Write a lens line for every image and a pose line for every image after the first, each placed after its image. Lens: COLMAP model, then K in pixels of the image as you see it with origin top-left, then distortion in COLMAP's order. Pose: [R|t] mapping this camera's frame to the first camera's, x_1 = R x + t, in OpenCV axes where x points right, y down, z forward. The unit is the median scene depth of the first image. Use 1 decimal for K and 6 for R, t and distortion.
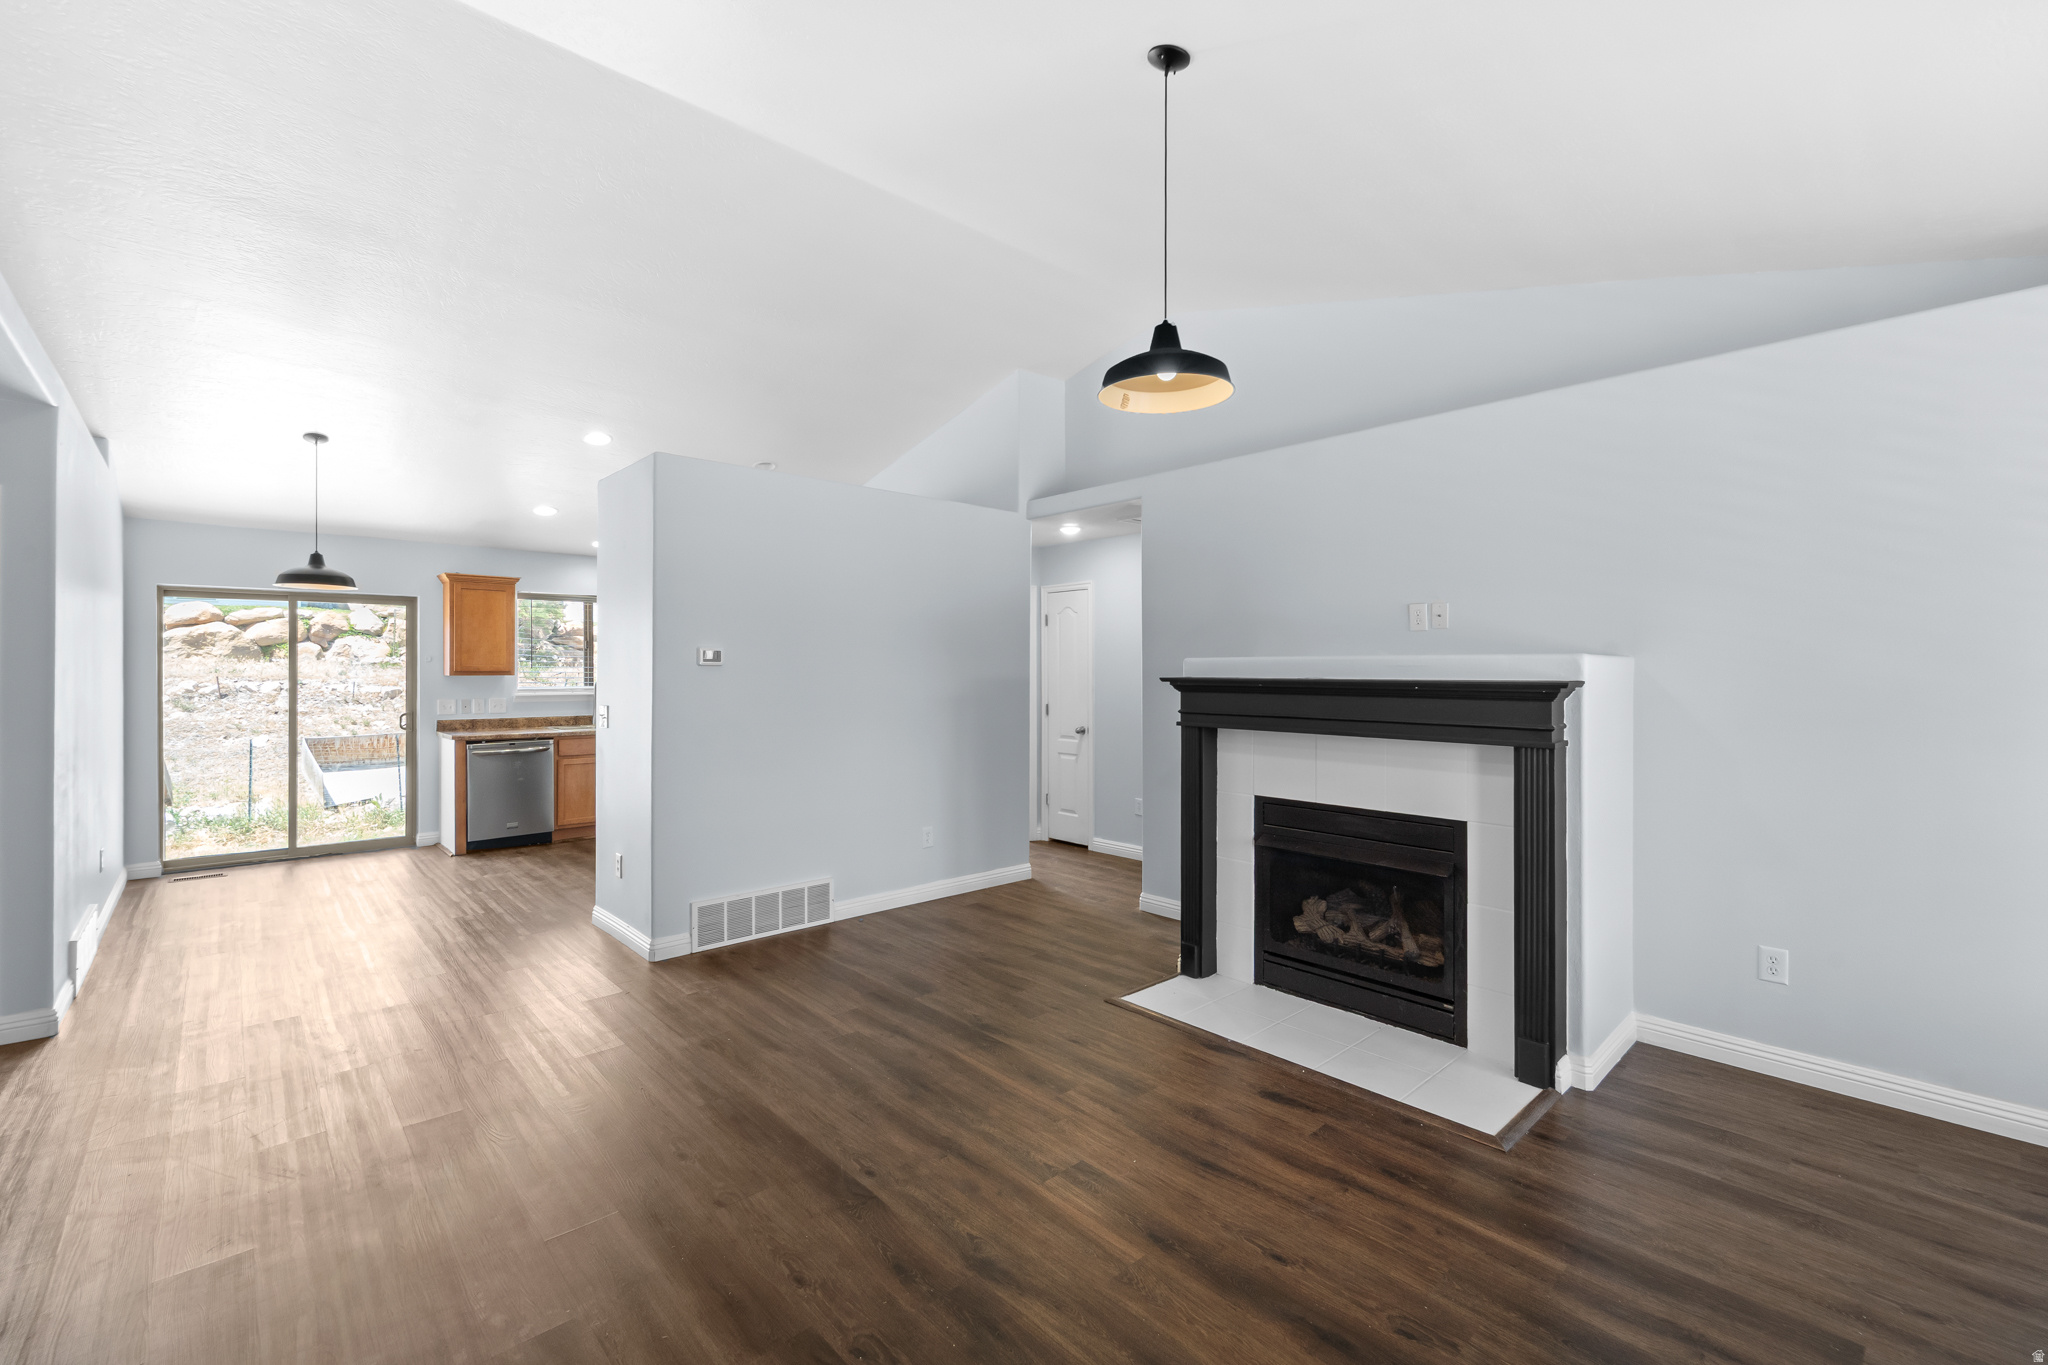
lens RADIAL K [[868.3, 0, 1021.6], [0, 868.3, 663.9], [0, 0, 1]] dist [-0.000054, -0.000447]
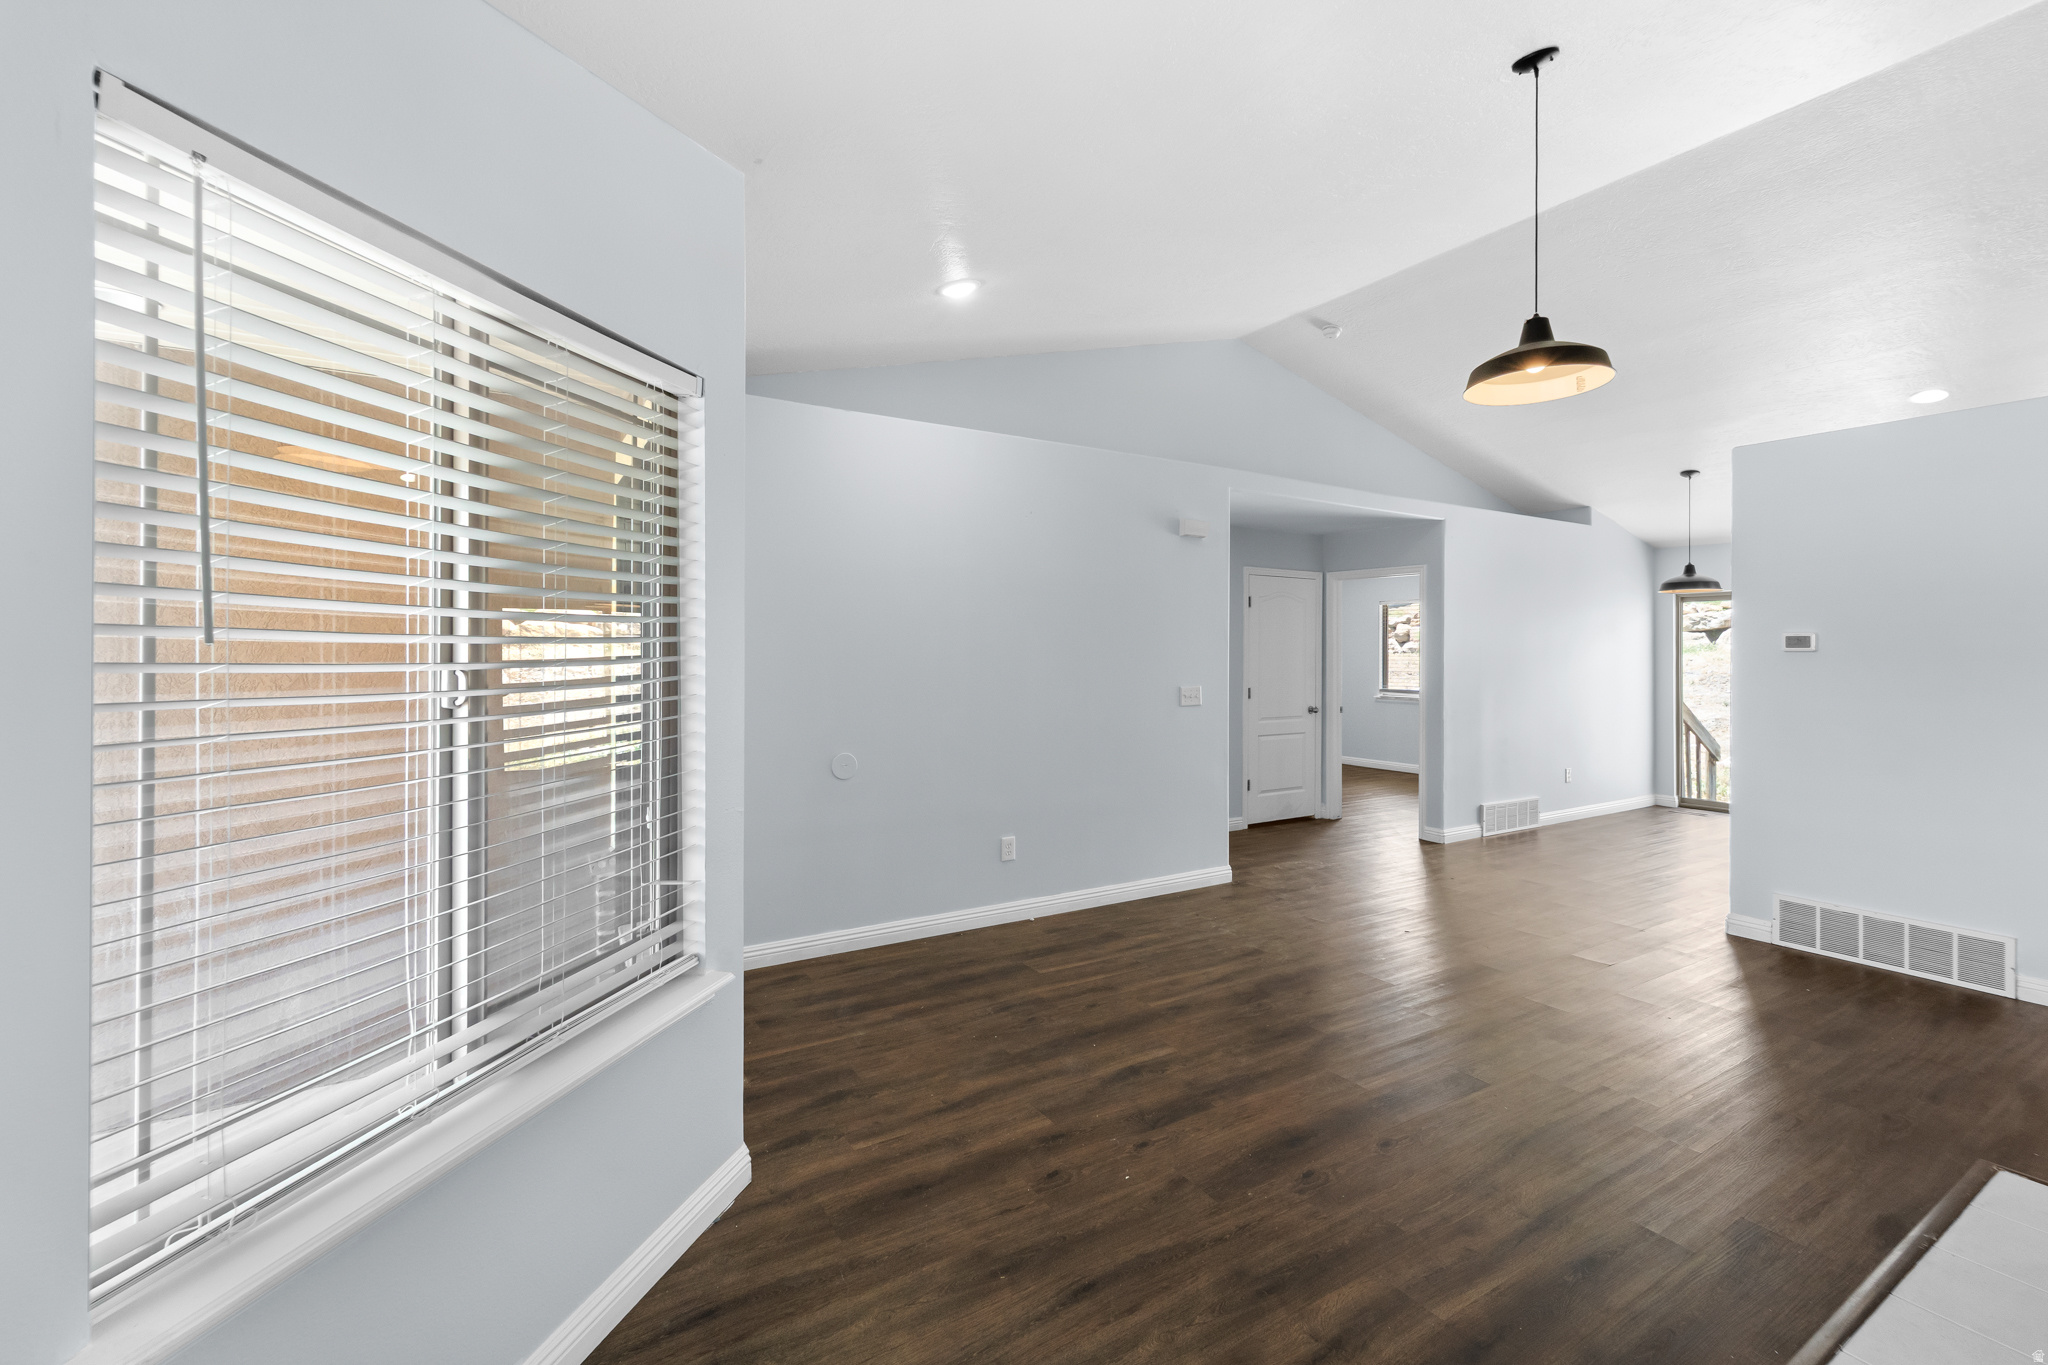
lens RADIAL K [[864.7, 0, 1019.2], [0, 864.7, 656.0], [0, 0, 1]] dist [-0.000034, -0.000543]
pose [[-0.200746, 0.002120, -0.979641, 0.965697], [0.001595, 0.999997, 0.001837, 0.003420], [0.979642, -0.001193, -0.200749, 0.455905]]
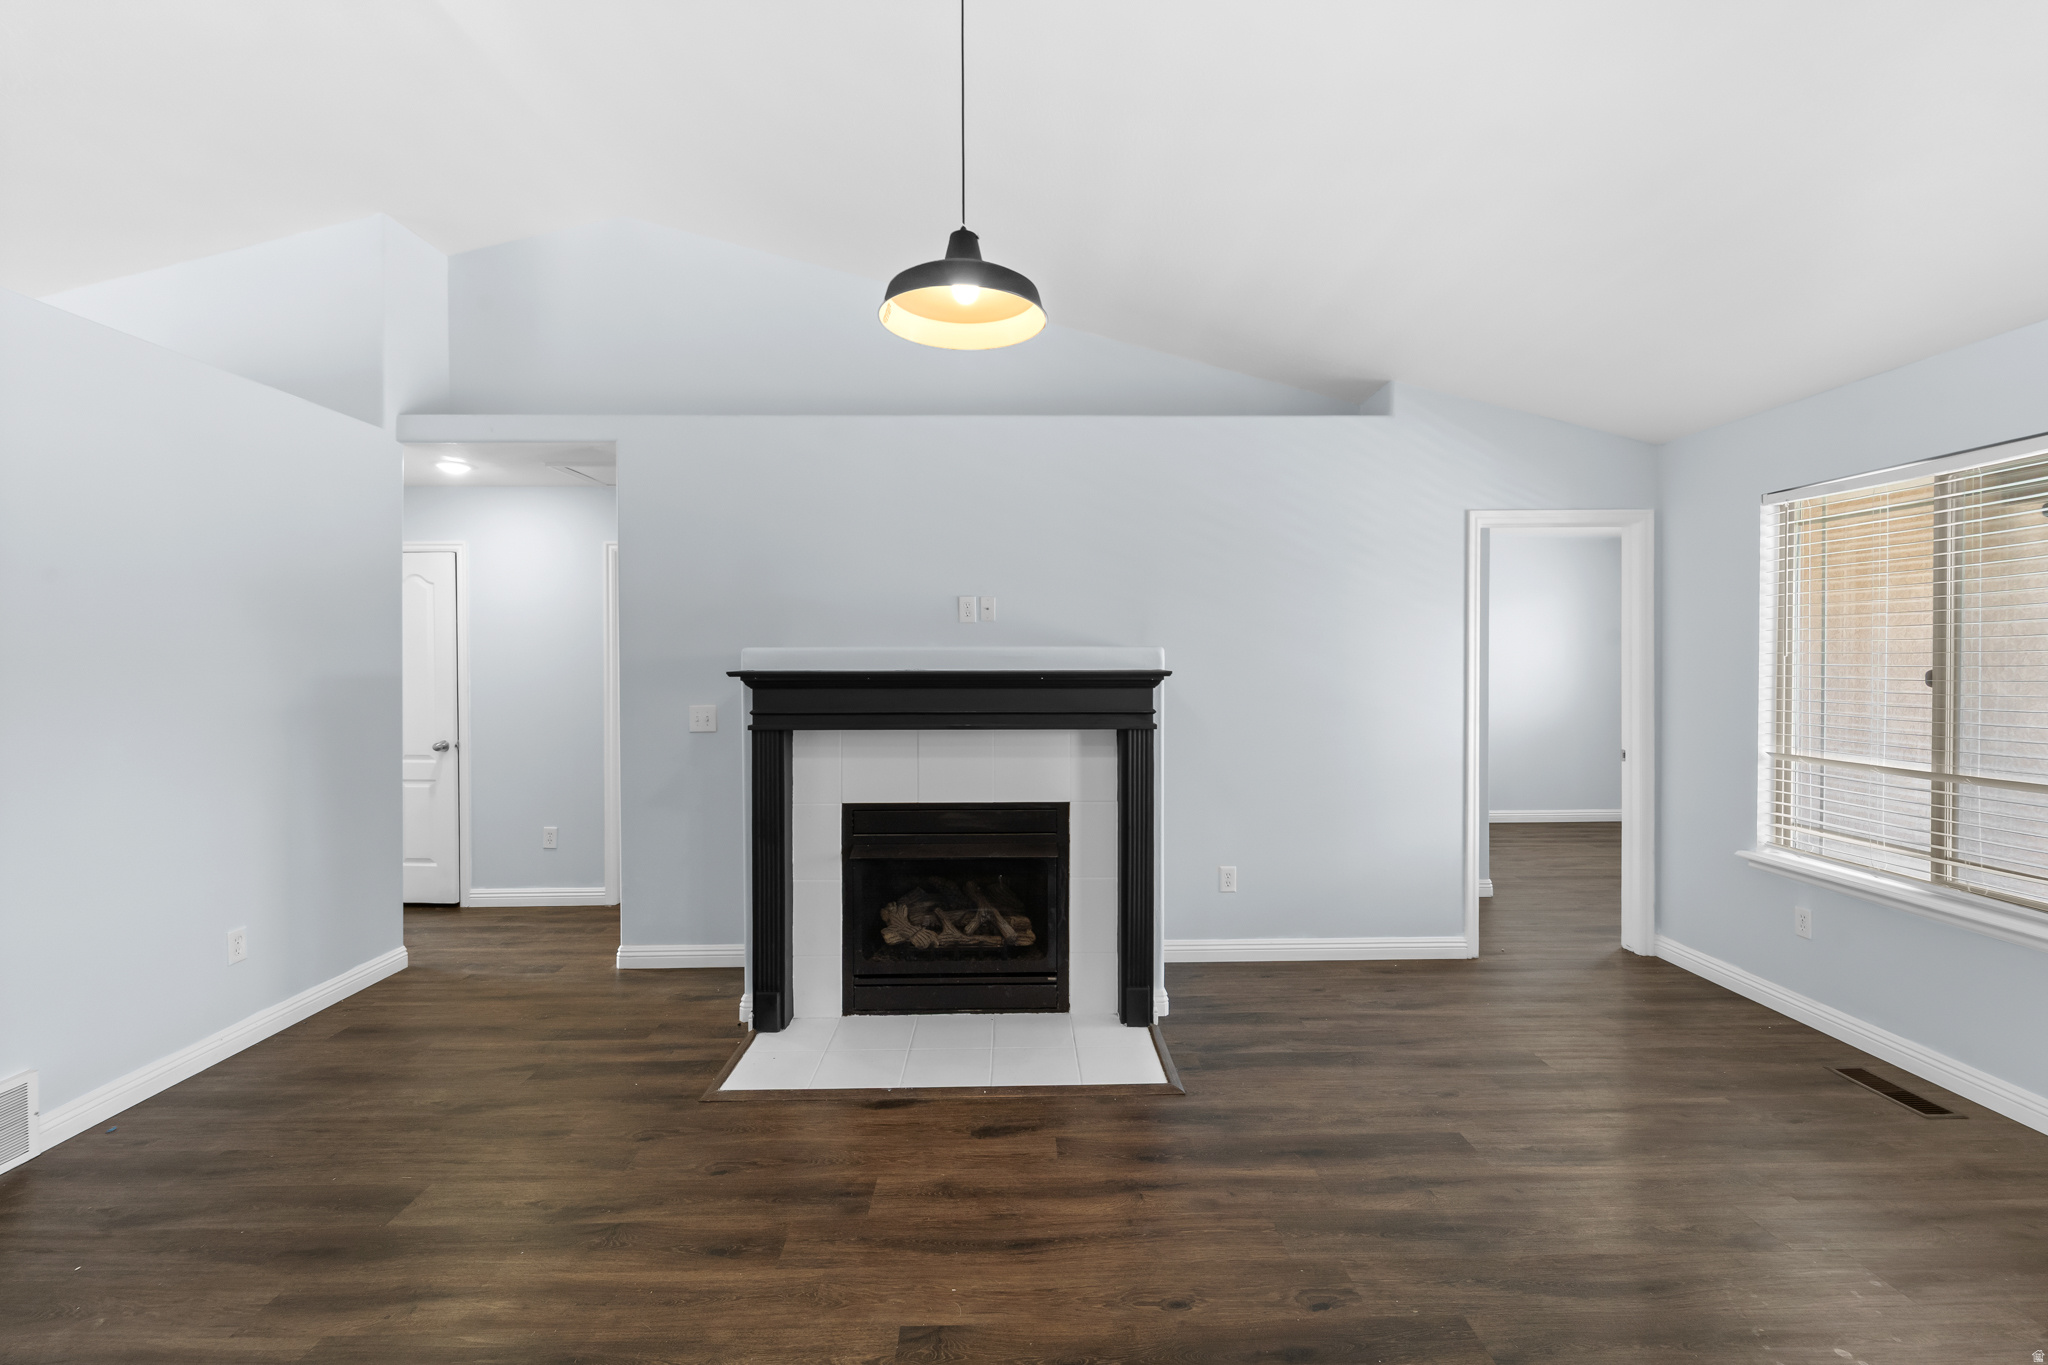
lens RADIAL K [[851.6, 0, 1028.5], [0, 851.6, 665.3], [0, 0, 1]] dist [0.001255, -0.000522]
pose [[0.660587, -0.007657, 0.750710, -0.293093], [-0.001028, 0.999938, 0.011104, 0.001046], [-0.750749, -0.008107, 0.660538, 0.326994]]
